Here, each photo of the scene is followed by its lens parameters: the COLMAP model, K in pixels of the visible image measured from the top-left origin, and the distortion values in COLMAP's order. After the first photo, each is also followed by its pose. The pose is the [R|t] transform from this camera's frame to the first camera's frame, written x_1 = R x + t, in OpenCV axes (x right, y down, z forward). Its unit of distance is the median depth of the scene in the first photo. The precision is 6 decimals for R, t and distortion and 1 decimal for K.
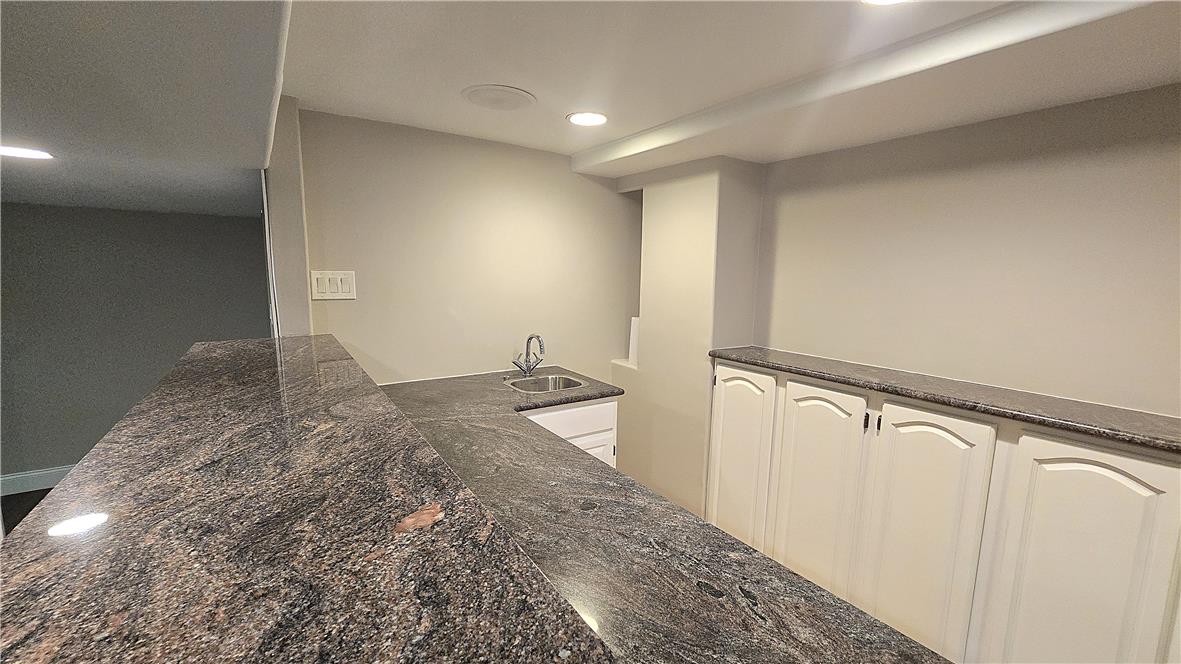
lens RADIAL K [[487.9, 0, 591.8], [0, 487.9, 330.8], [0, 0, 1]] dist [-0.002778, 0.002062]
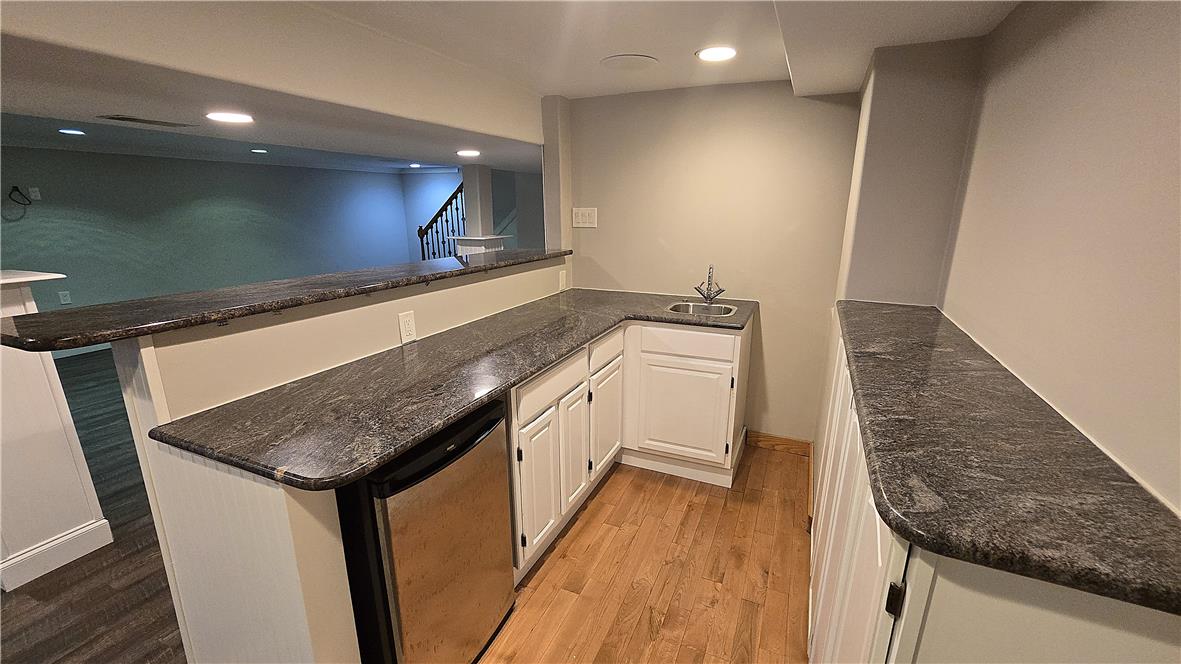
lens RADIAL K [[487.9, 0, 579.5], [0, 487.9, 341.4], [0, 0, 1]] dist [-0.002778, 0.002062]
pose [[0.494132, 0.210708, -0.843466, 0.741358], [-0.091939, 0.977410, 0.190308, -0.006483], [0.864512, -0.016490, 0.502342, 0.212429]]
